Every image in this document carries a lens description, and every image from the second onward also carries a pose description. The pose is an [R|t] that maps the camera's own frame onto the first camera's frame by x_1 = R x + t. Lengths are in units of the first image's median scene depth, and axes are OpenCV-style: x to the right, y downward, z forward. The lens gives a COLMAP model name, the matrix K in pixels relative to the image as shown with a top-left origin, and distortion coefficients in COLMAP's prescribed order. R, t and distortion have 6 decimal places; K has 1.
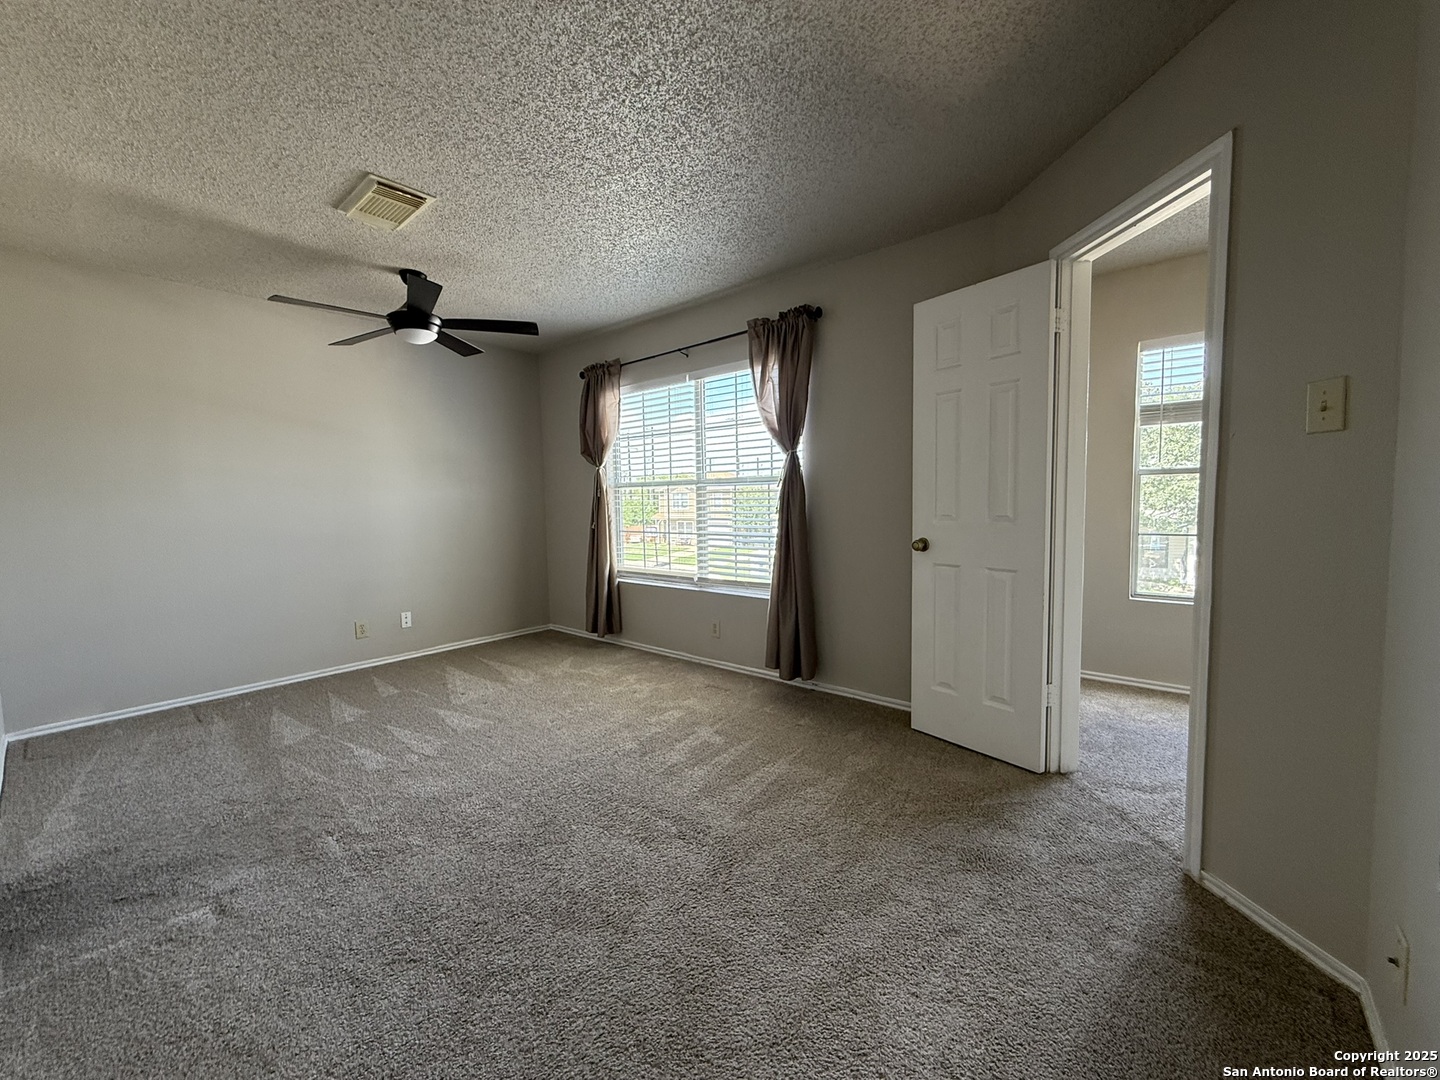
lens RADIAL K [[573.9, 0, 717.2], [0, 573.9, 533.9], [0, 0, 1]] dist [0.003150, -0.000262]
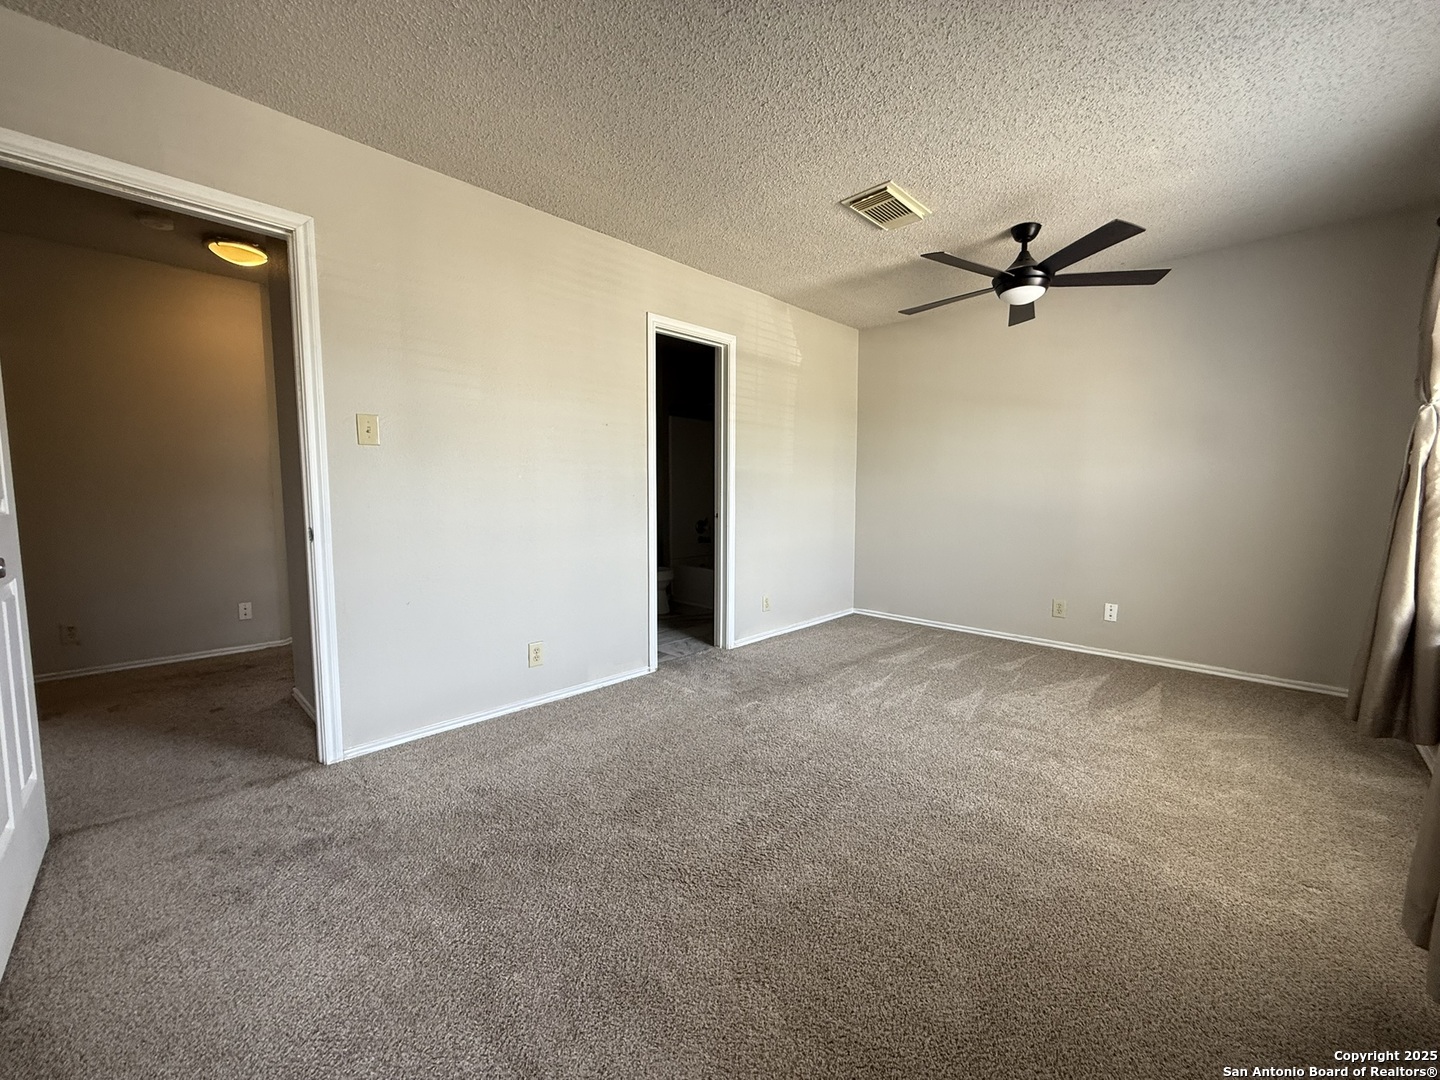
lens RADIAL K [[573.9, 0, 717.4], [0, 573.9, 541.7], [0, 0, 1]] dist [0.003150, -0.000262]
pose [[-0.068024, 0.107225, -0.991905, 0.411554], [-0.059661, 0.991992, 0.111326, -0.022234], [0.995898, 0.066751, -0.061082, 0.521767]]
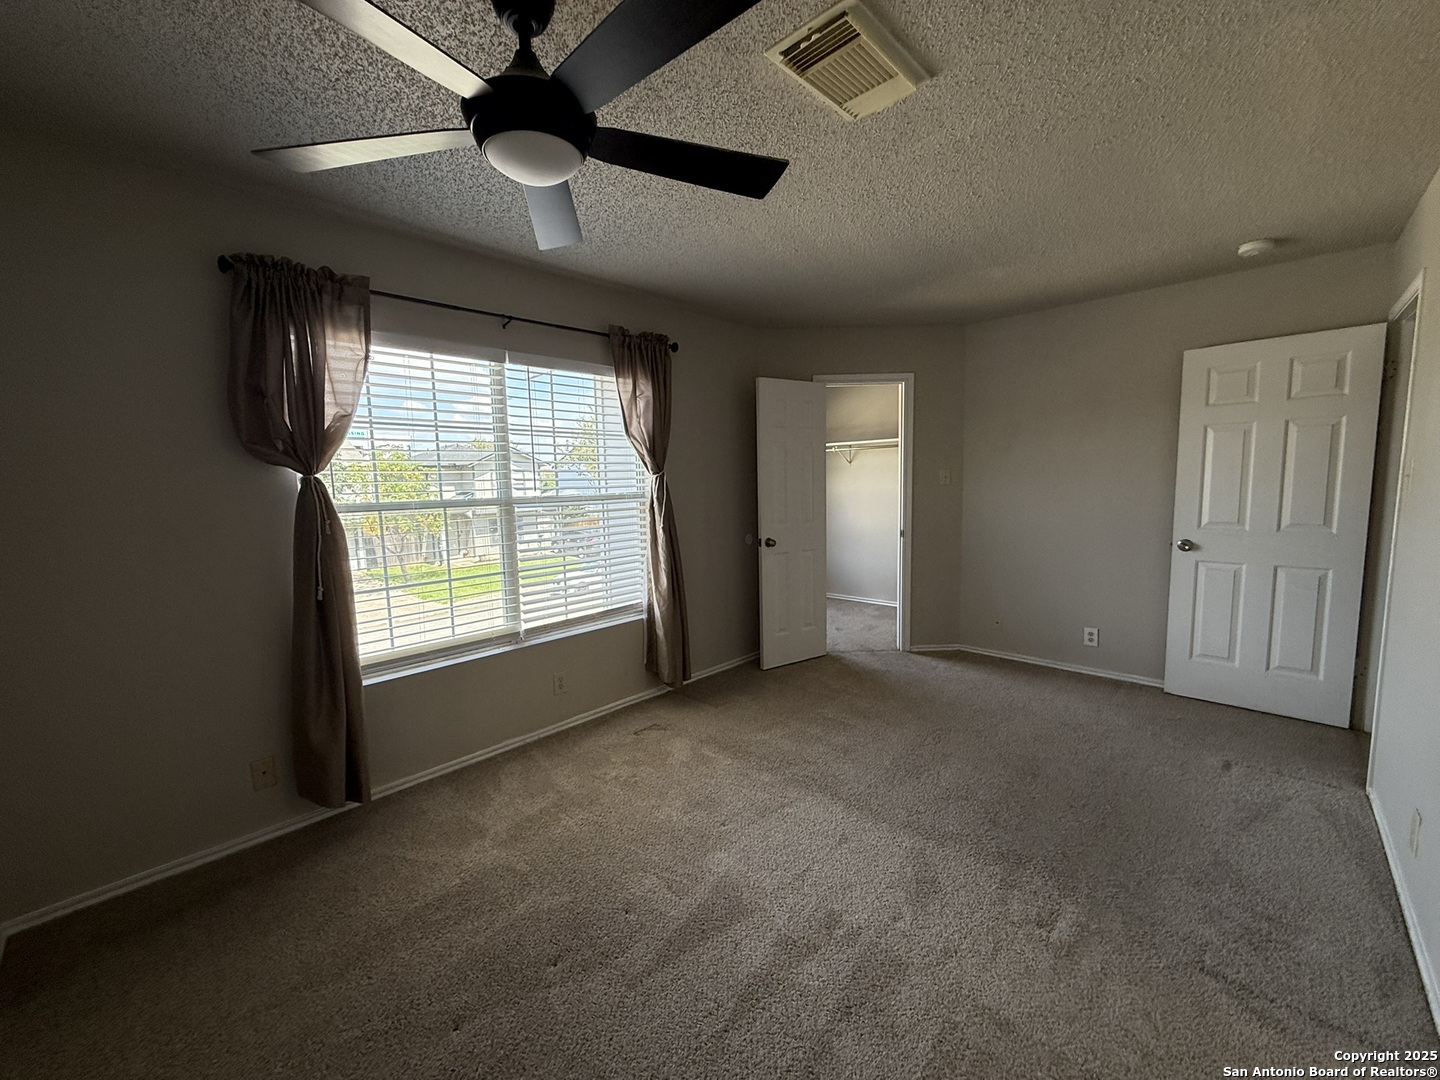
lens RADIAL K [[573.9, 0, 713.8], [0, 573.9, 539.0], [0, 0, 1]] dist [0.003150, -0.000262]
pose [[0.068626, -0.090189, 0.993557, -0.821534], [0.082223, 0.993028, 0.084462, -0.092893], [-0.994248, 0.075897, 0.075563, 0.756082]]
